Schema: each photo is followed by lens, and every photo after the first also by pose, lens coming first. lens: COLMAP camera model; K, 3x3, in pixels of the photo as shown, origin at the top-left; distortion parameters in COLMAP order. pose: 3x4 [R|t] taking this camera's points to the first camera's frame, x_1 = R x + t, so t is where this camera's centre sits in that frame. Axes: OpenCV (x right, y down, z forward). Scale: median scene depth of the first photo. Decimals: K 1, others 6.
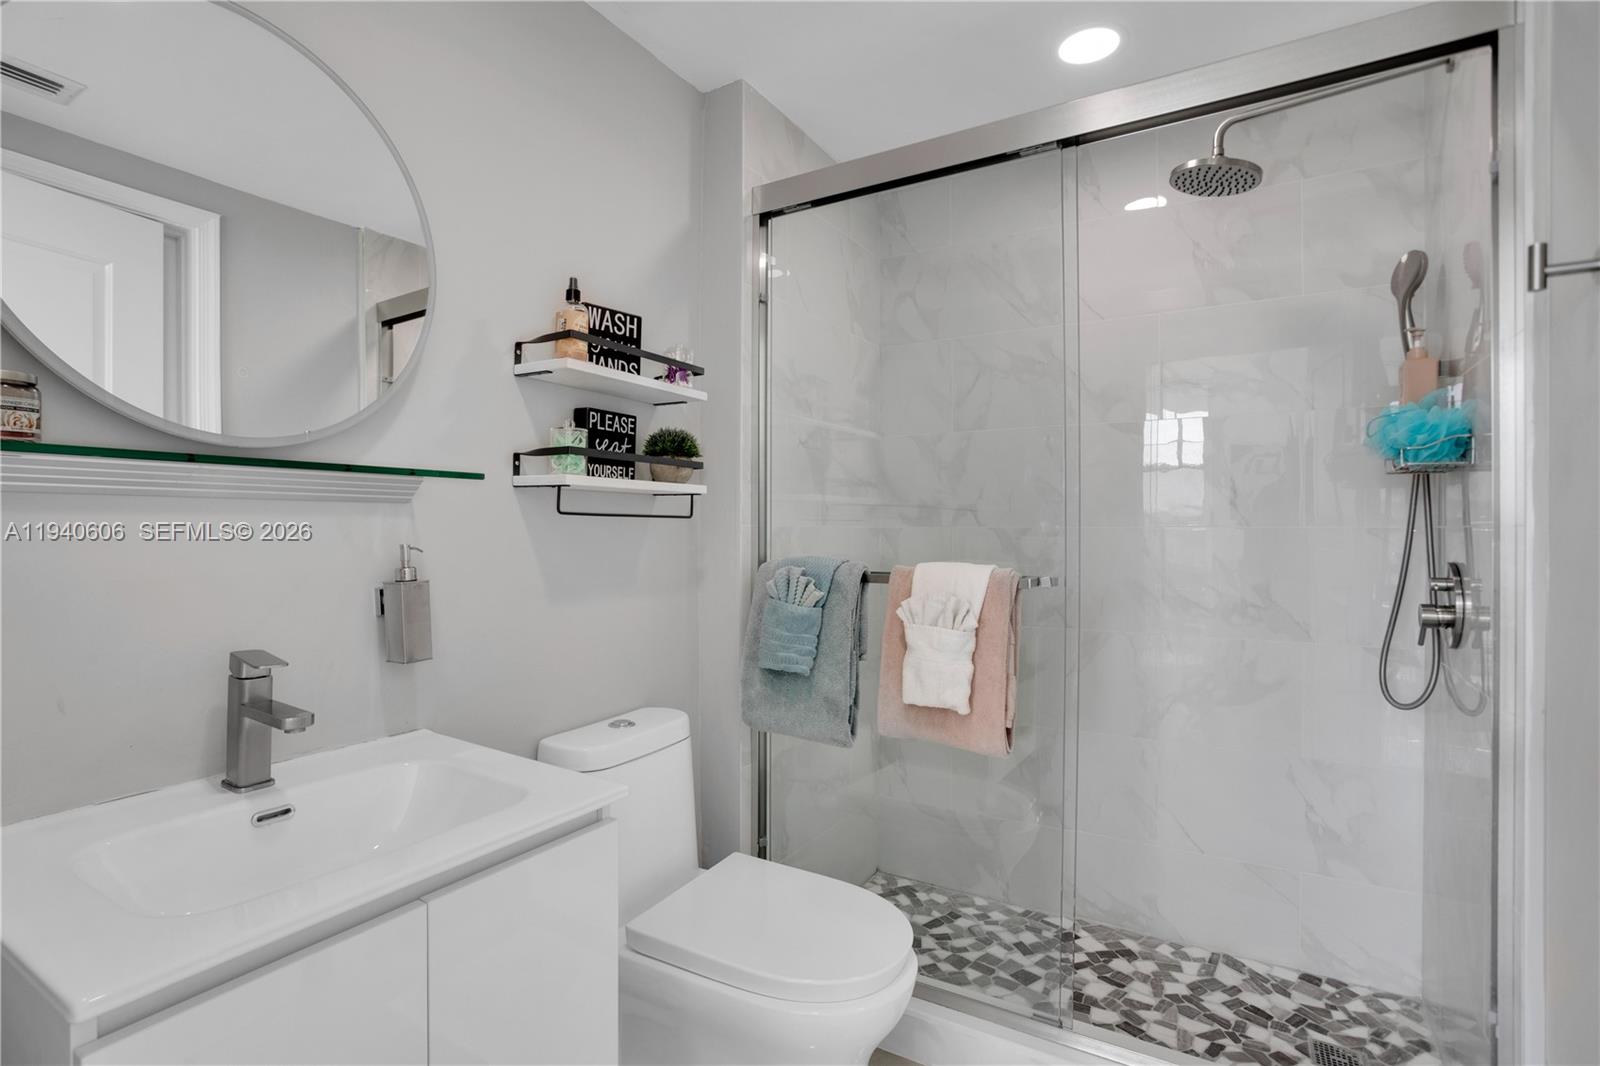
lens RADIAL K [[784.5, 0, 752.6], [0, 784.5, 548.3], [0, 0, 1]] dist [-0.061551, 0.025115]
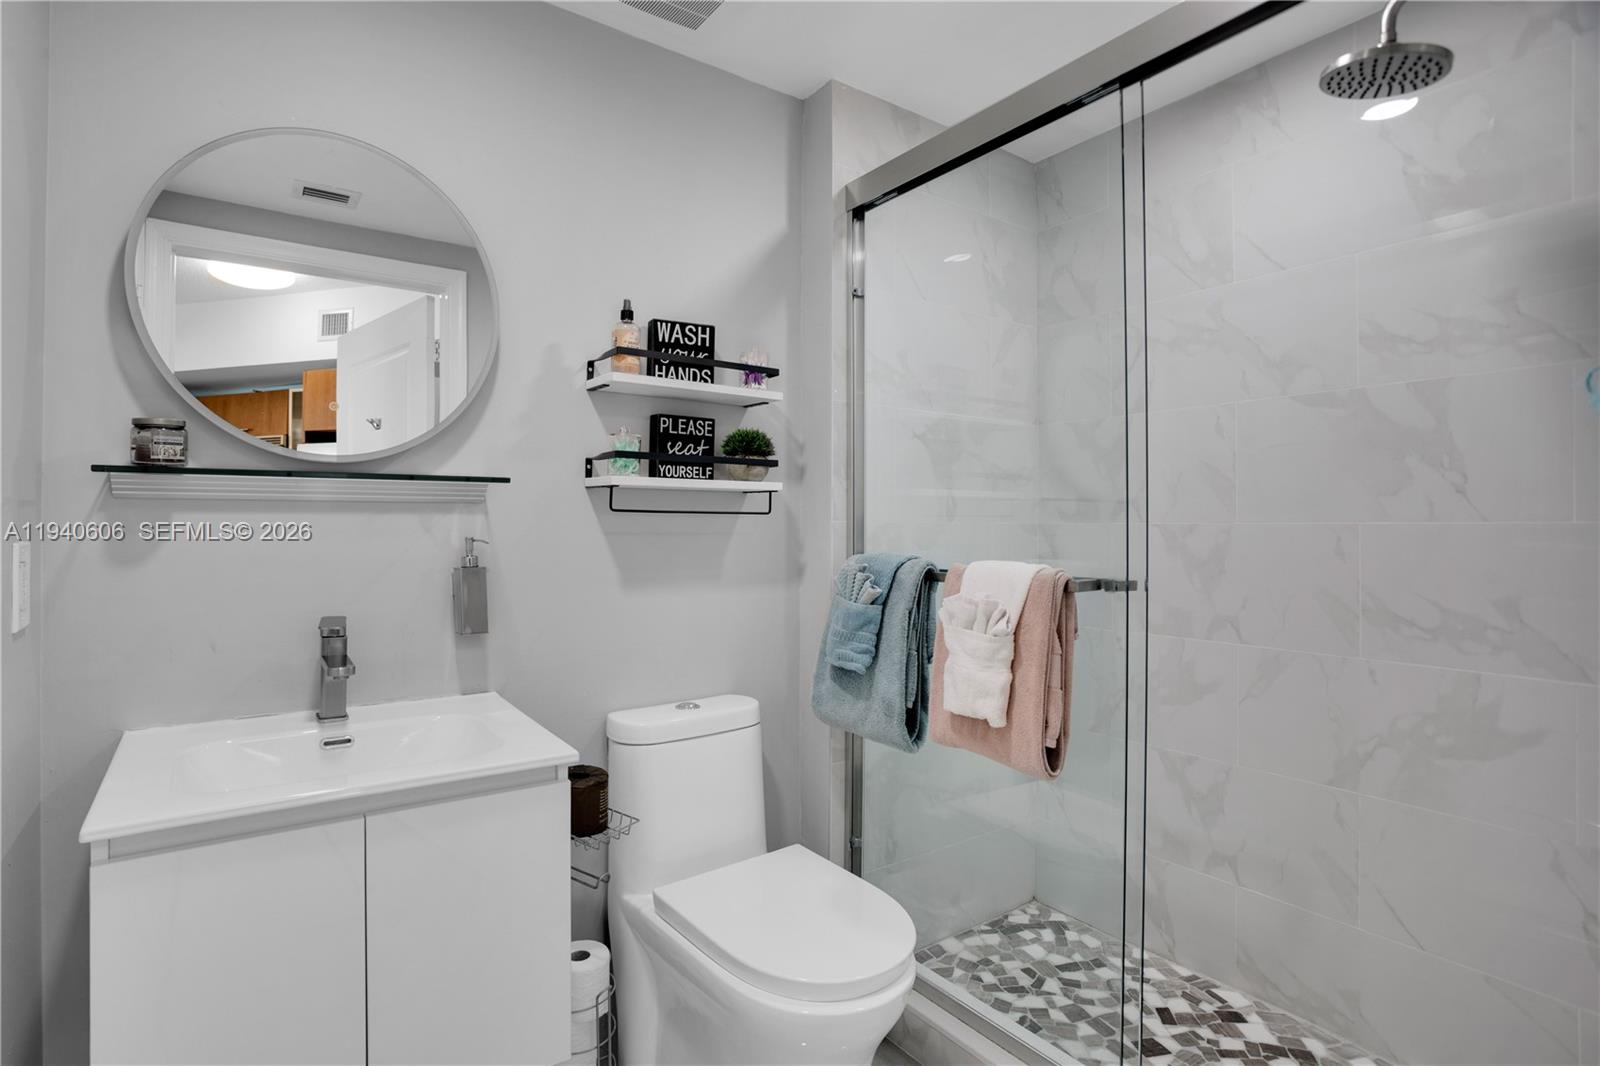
lens RADIAL K [[784.5, 0, 738.3], [0, 784.5, 540.3], [0, 0, 1]] dist [-0.061551, 0.025115]
pose [[0.914087, 0.005303, -0.405483, 0.313367], [-0.008907, 0.999936, -0.007001, 0.003177], [0.405420, 0.010011, 0.914076, 0.039435]]
